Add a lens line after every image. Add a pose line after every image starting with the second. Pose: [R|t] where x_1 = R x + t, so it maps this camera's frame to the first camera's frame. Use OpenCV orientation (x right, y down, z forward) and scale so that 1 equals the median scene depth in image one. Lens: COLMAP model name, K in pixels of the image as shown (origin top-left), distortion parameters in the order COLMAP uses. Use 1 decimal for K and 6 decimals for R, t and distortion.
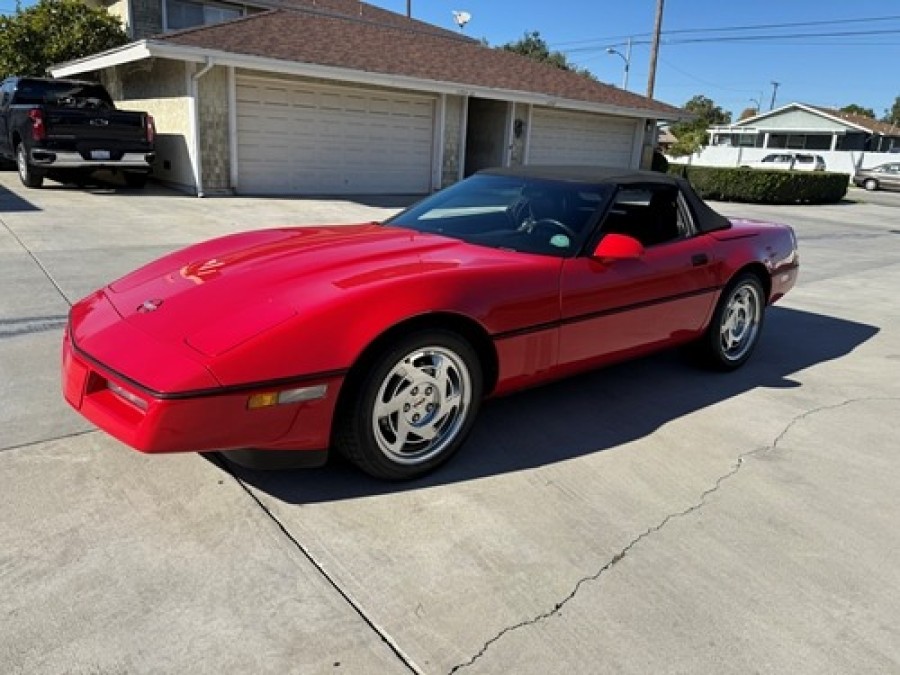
lens RADIAL K [[631.7, 0, 447.1], [0, 631.7, 332.7], [0, 0, 1]] dist [0.038142, -0.050831]
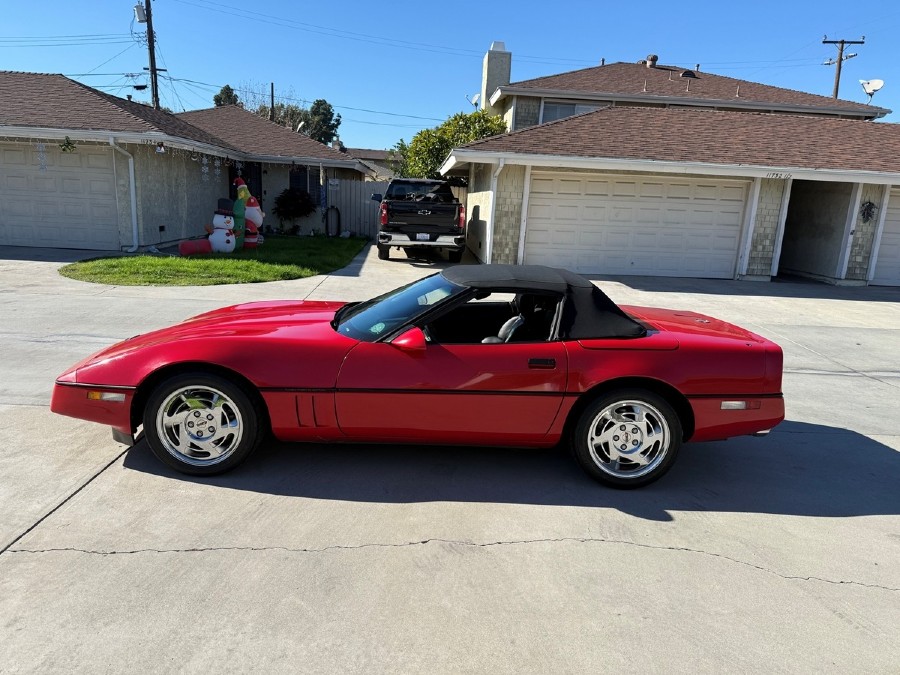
lens RADIAL K [[631.7, 0, 447.1], [0, 631.7, 332.7], [0, 0, 1]] dist [0.038142, -0.050831]
pose [[0.802927, 0.107645, -0.586277, 0.225247], [-0.173545, 0.983166, -0.057159, -0.020100], [0.570255, 0.147640, 0.808092, 0.017635]]
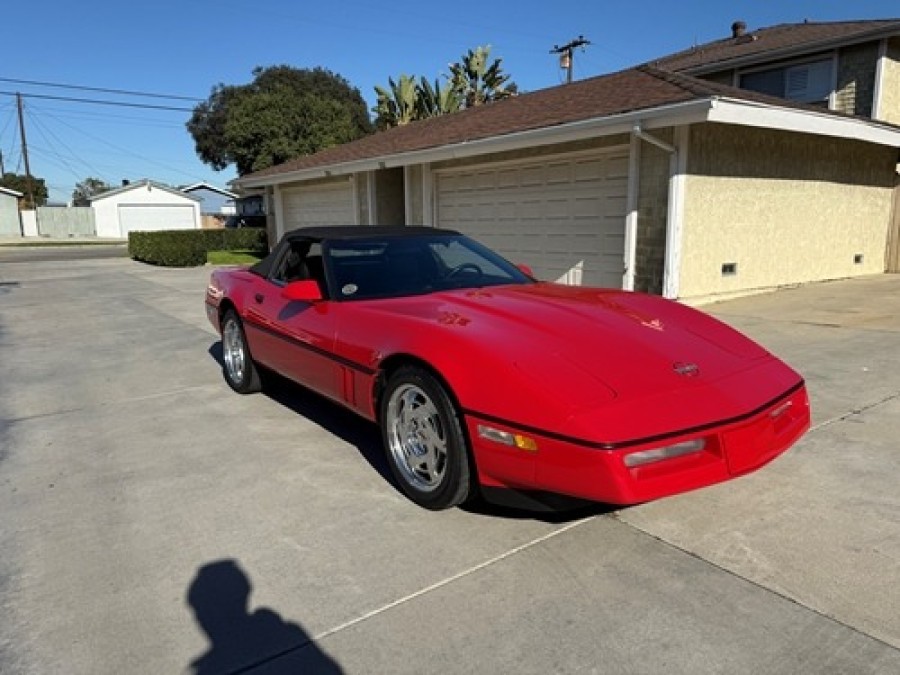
lens RADIAL K [[631.1, 0, 447.2], [0, 631.1, 341.9], [0, 0, 1]] dist [0.030043, -0.041139]
pose [[0.069507, -0.235616, 0.969357, -0.274352], [0.295249, 0.933033, 0.205616, -0.076125], [-0.952889, 0.271910, 0.134418, 0.225452]]
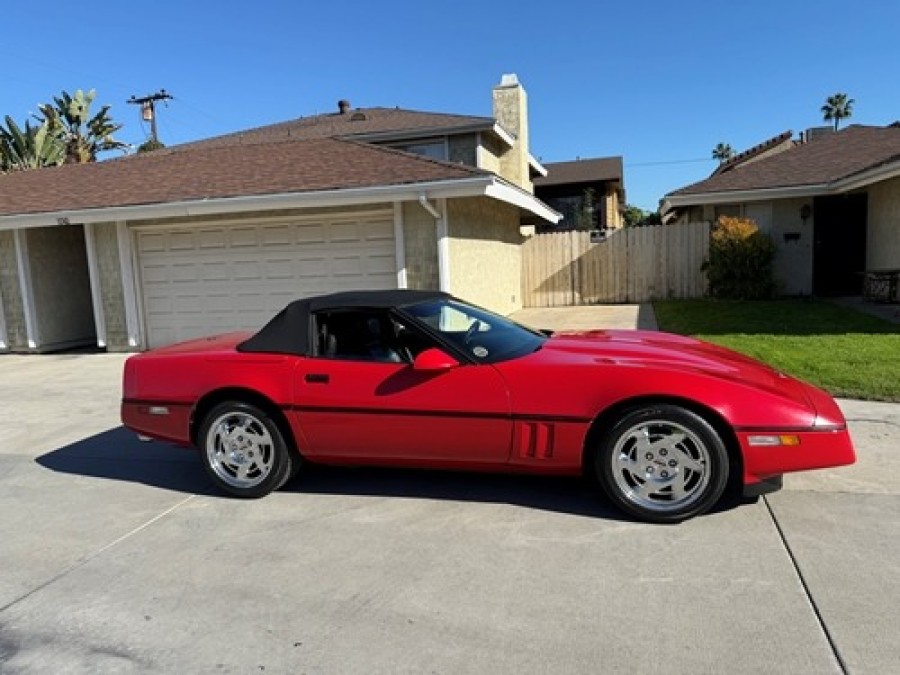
lens RADIAL K [[631.1, 0, 447.2], [0, 631.1, 341.9], [0, 0, 1]] dist [0.030043, -0.041139]
pose [[-0.557457, -0.126530, 0.820507, -0.232649], [0.252749, 0.915537, 0.312904, -0.147049], [-0.790797, 0.381813, -0.478392, 0.430325]]
